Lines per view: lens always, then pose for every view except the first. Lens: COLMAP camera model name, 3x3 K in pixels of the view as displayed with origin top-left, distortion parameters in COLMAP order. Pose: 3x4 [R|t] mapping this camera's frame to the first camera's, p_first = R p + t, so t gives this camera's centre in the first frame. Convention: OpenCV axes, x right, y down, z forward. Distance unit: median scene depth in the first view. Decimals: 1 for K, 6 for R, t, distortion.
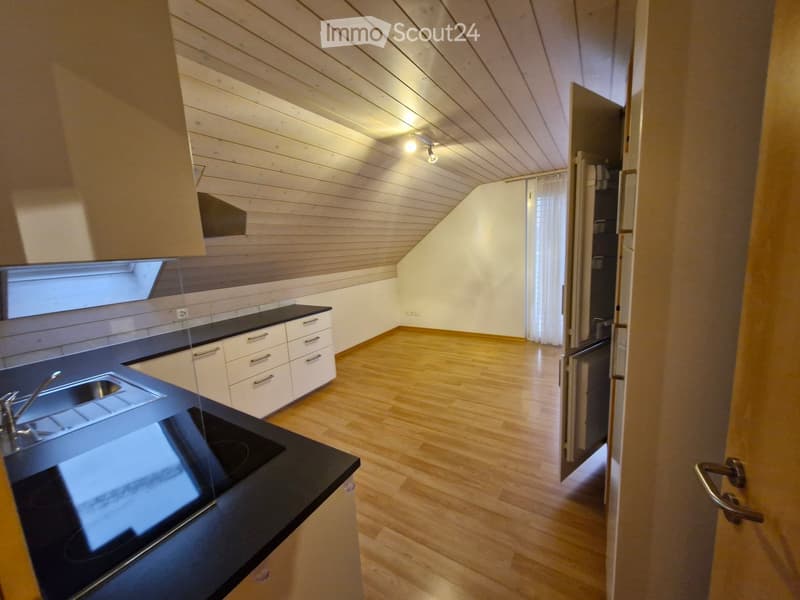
lens RADIAL K [[315.2, 0, 400.0], [0, 315.2, 300.0], [0, 0, 1]] dist [0.001281, 0.000082]
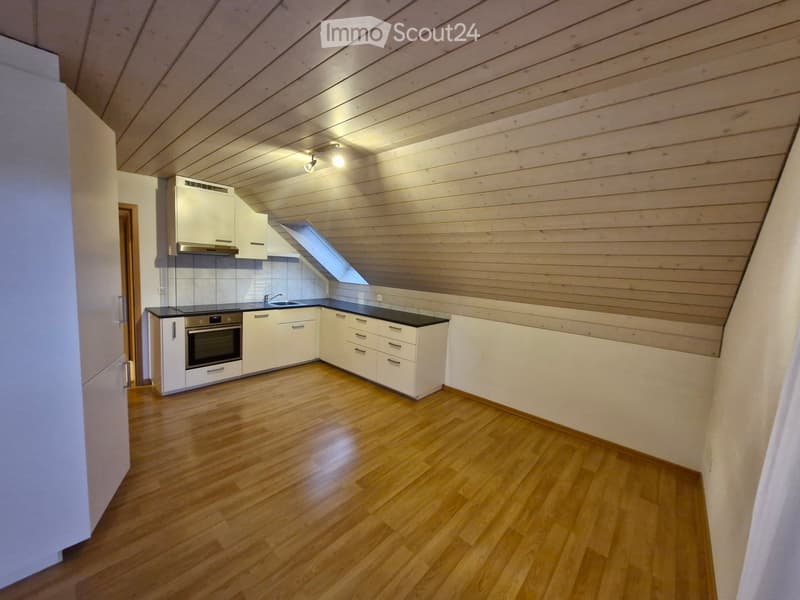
lens RADIAL K [[315.2, 0, 400.0], [0, 315.2, 300.0], [0, 0, 1]] dist [0.001281, 0.000082]
pose [[-0.176072, 0.154601, -0.972161, 0.881056], [-0.200805, 0.961182, 0.189223, -0.272652], [0.963678, 0.228532, -0.138192, 1.283049]]
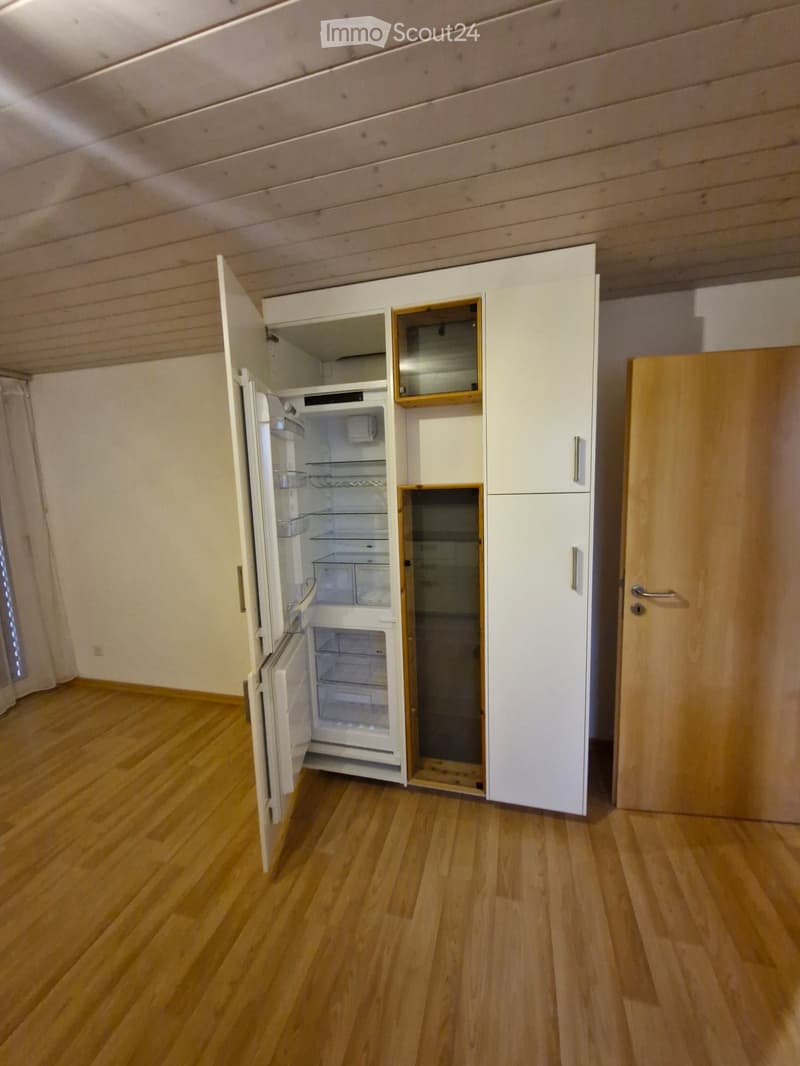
lens RADIAL K [[419.5, 0, 399.2], [0, 419.5, 518.9], [0, 0, 1]] dist [0.000164, -0.000097]
pose [[-0.281232, -0.049938, 0.958339, -0.265636], [0.204222, 0.972655, 0.110615, -0.132688], [-0.937657, 0.226823, -0.263344, 0.683217]]
